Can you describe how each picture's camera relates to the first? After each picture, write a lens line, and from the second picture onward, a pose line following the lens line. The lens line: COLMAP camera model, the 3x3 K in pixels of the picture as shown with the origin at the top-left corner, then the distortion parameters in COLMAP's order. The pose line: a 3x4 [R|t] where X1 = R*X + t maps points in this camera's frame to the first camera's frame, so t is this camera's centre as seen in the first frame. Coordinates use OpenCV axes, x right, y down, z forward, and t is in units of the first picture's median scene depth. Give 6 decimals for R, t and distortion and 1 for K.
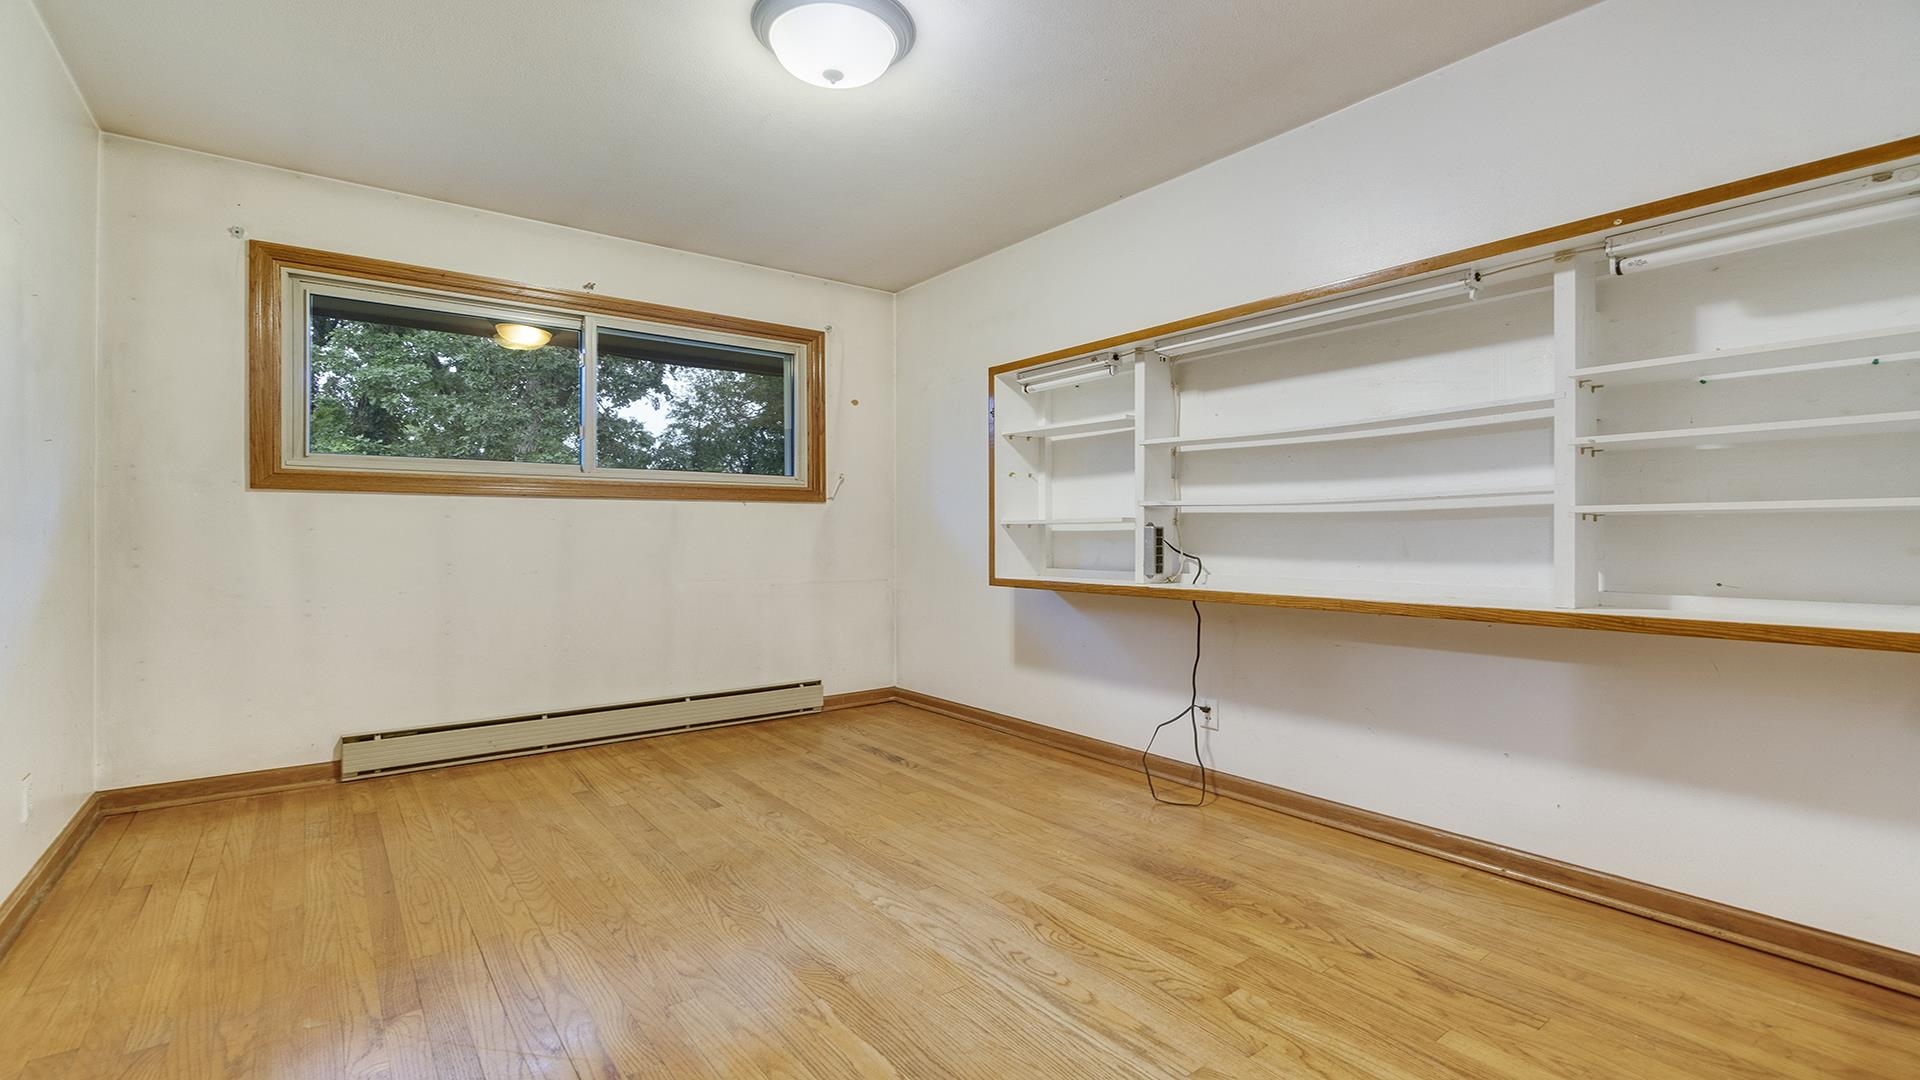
lens RADIAL K [[850.8, 0, 960.0], [0, 850.8, 540.0], [0, 0, 1]] dist [-0.000152, -0.000065]
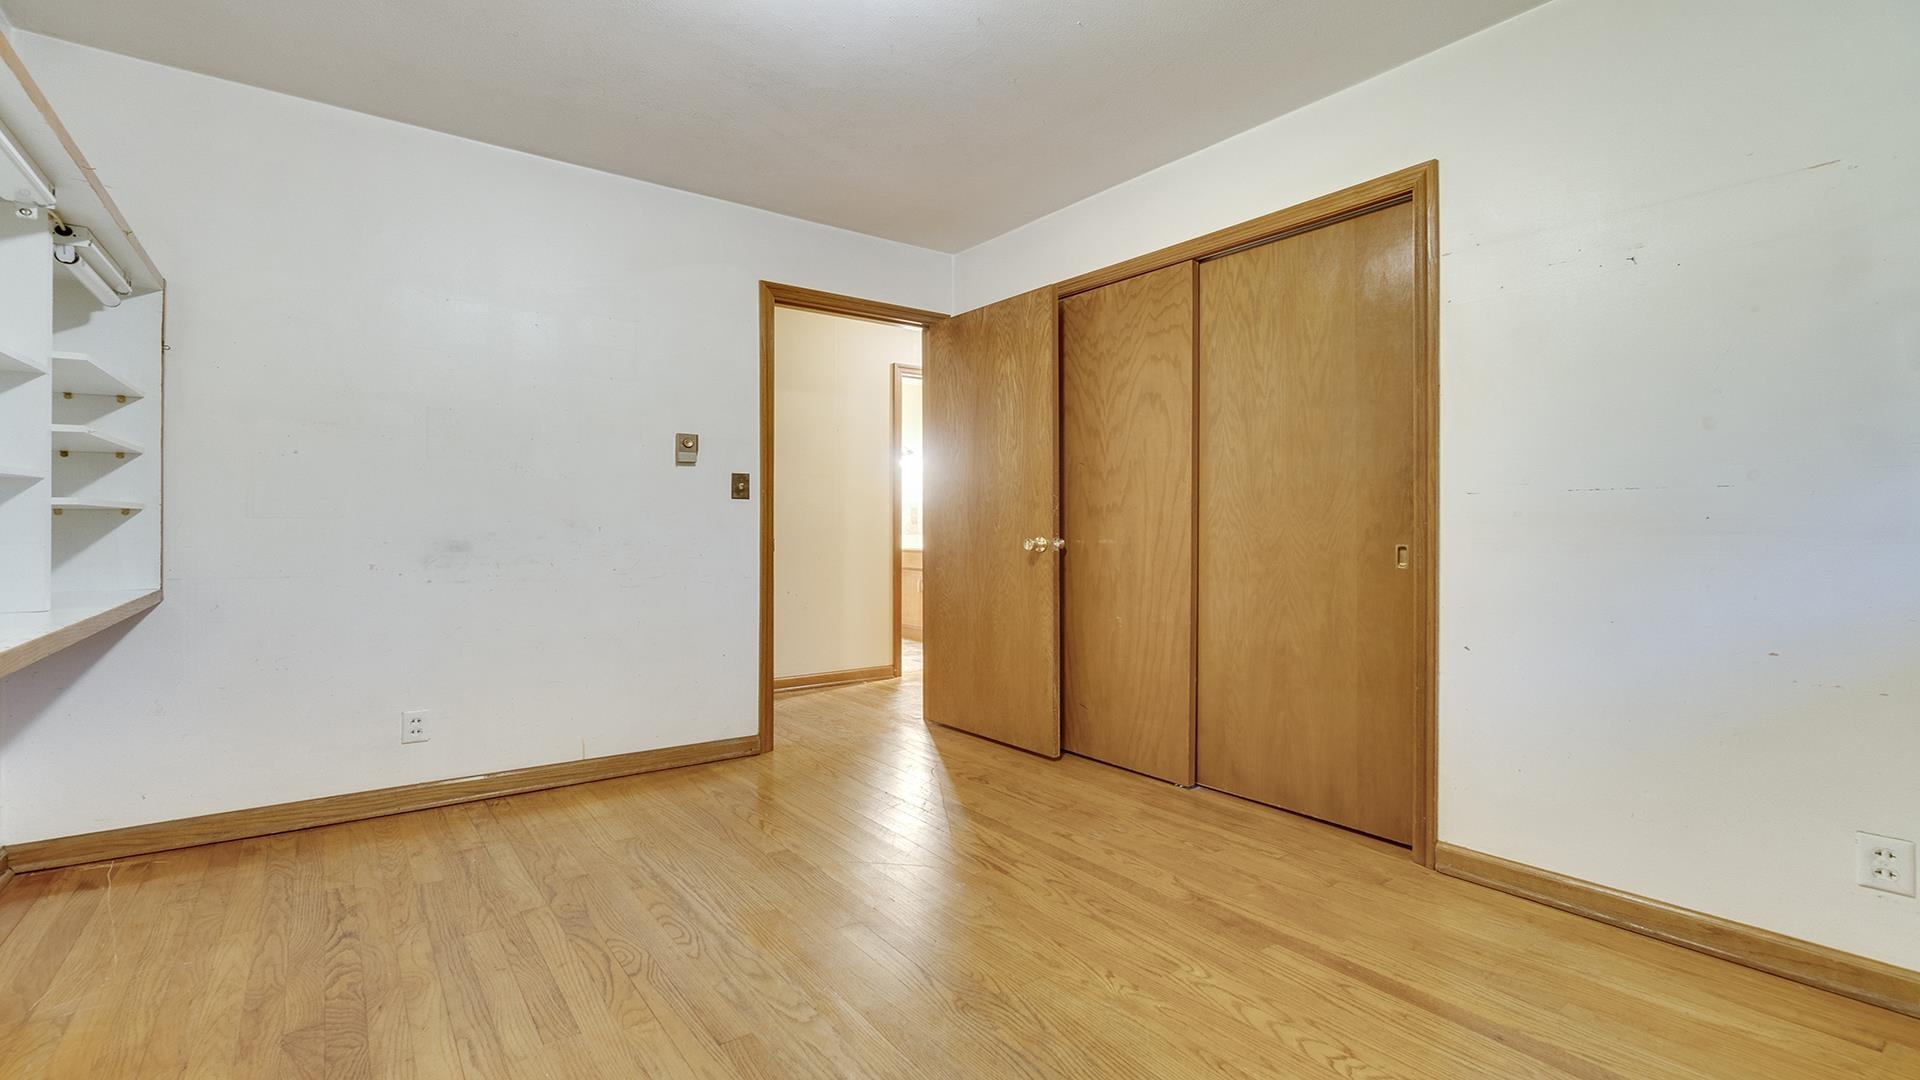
lens RADIAL K [[850.8, 0, 960.0], [0, 850.8, 540.0], [0, 0, 1]] dist [-0.000152, -0.000065]
pose [[-0.999960, -0.003049, 0.008436, -0.251208], [-0.002907, 0.999855, 0.016796, -0.010397], [-0.008486, 0.016771, -0.999823, 1.868039]]
